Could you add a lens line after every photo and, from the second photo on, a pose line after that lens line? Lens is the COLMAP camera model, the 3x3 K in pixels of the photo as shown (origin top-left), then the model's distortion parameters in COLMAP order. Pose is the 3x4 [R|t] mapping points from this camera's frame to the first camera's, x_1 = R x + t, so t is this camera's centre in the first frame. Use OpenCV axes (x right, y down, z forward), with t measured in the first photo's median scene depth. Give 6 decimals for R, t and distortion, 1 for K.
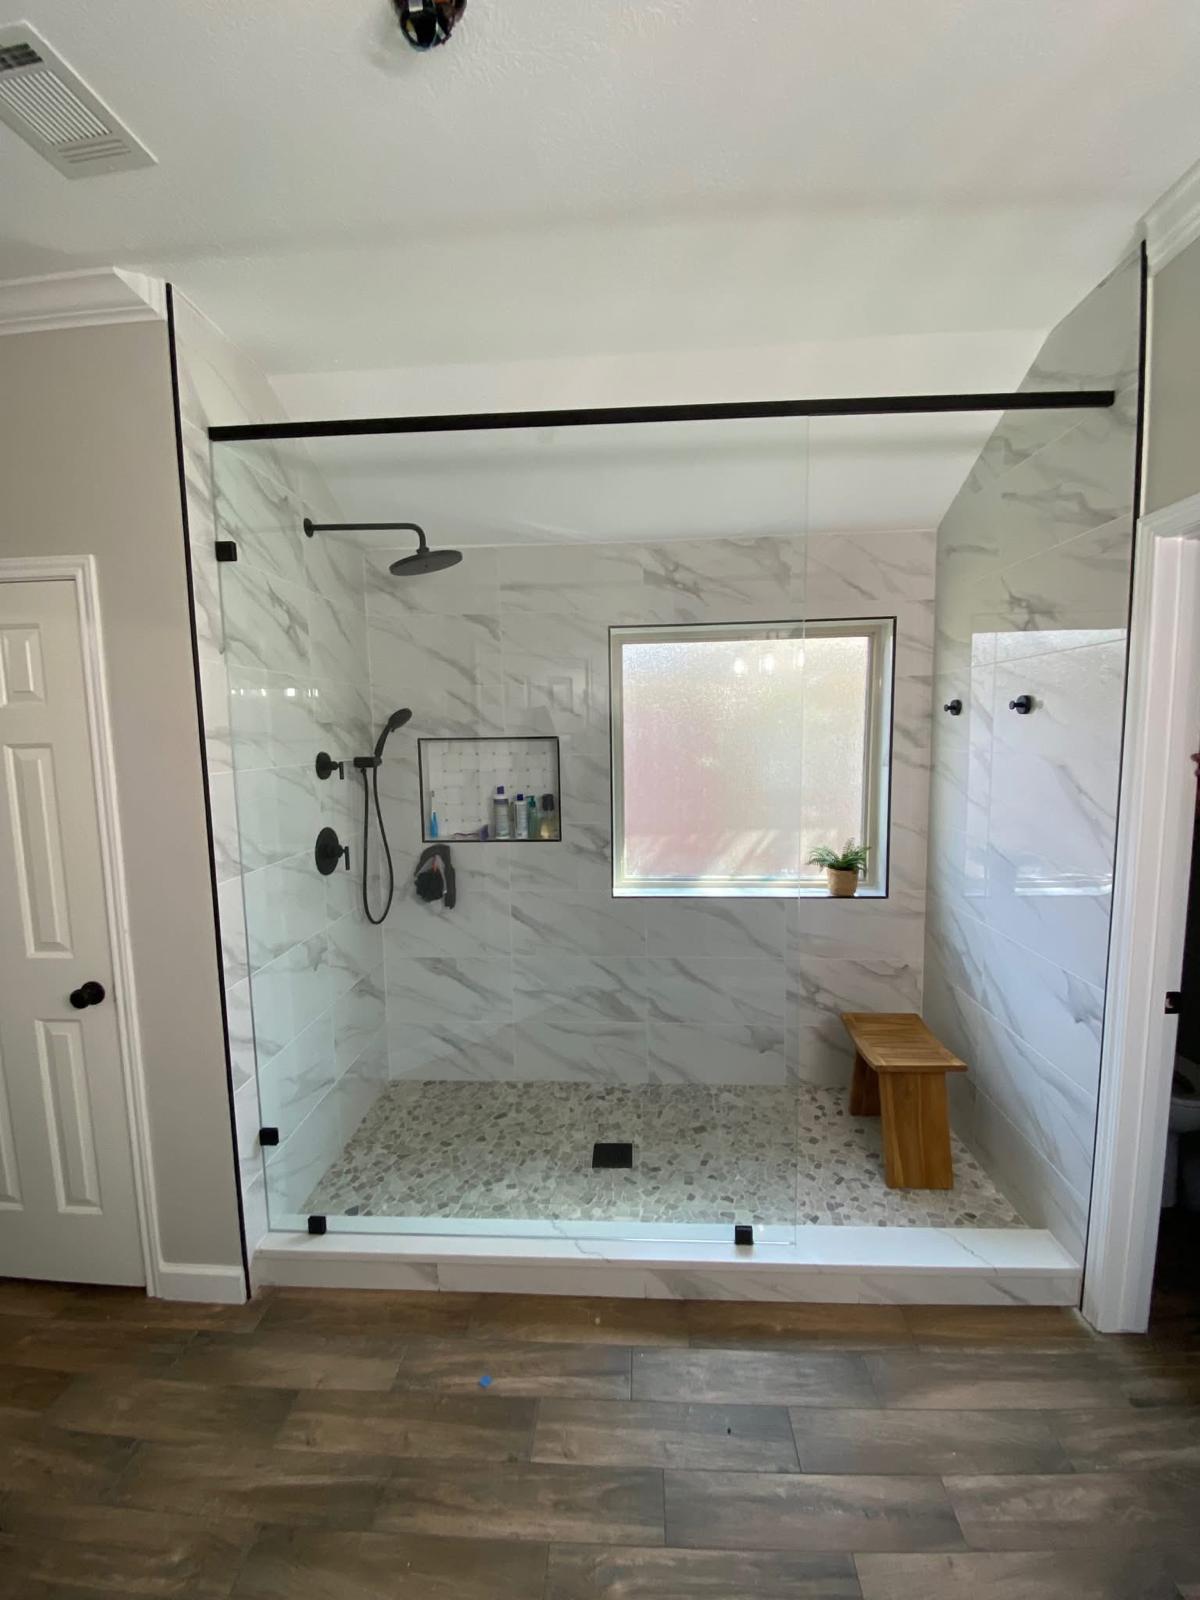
lens RADIAL K [[647.4, 0, 600.0], [0, 647.4, 800.0], [0, 0, 1]] dist [0.053995, -0.035653]
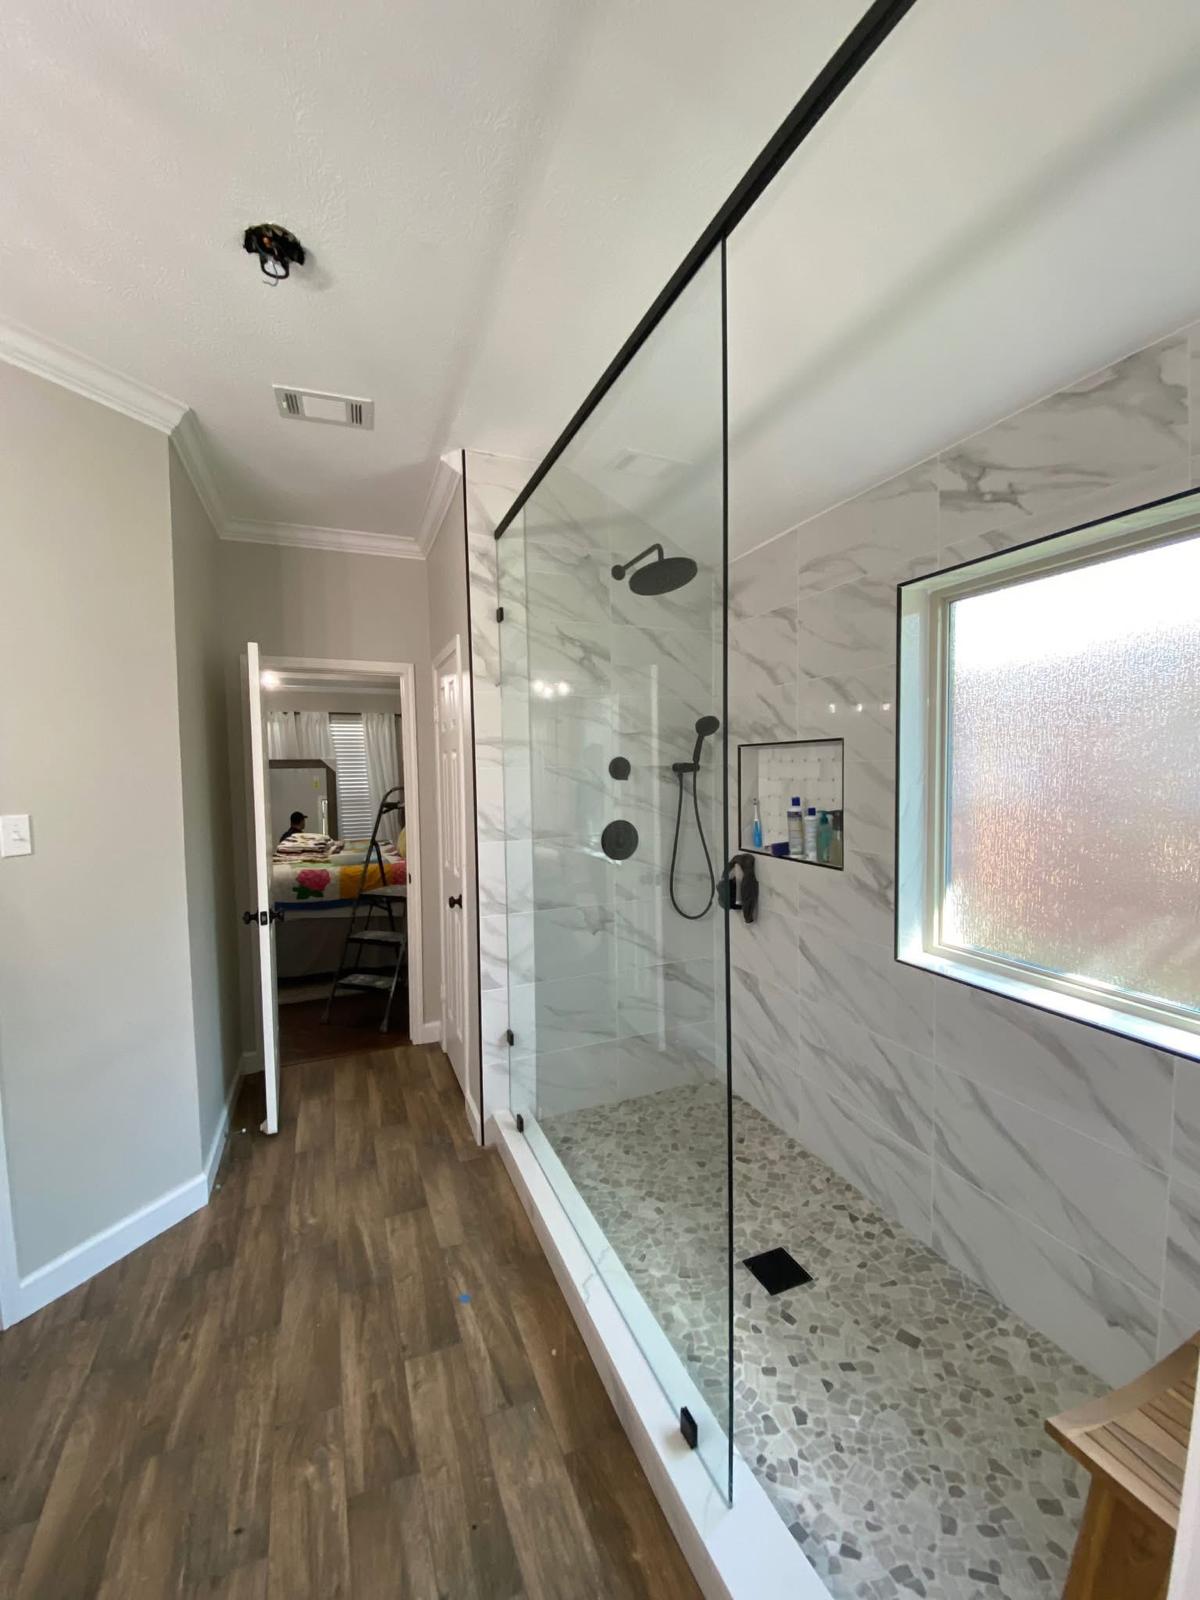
lens RADIAL K [[648.7, 0, 600.0], [0, 648.7, 800.0], [0, 0, 1]] dist [0.025654, -0.023034]
pose [[0.440547, 0.055315, -0.896024, 0.545162], [-0.080689, 0.996500, 0.021846, -0.016693], [0.894096, 0.062675, 0.443469, 0.394739]]
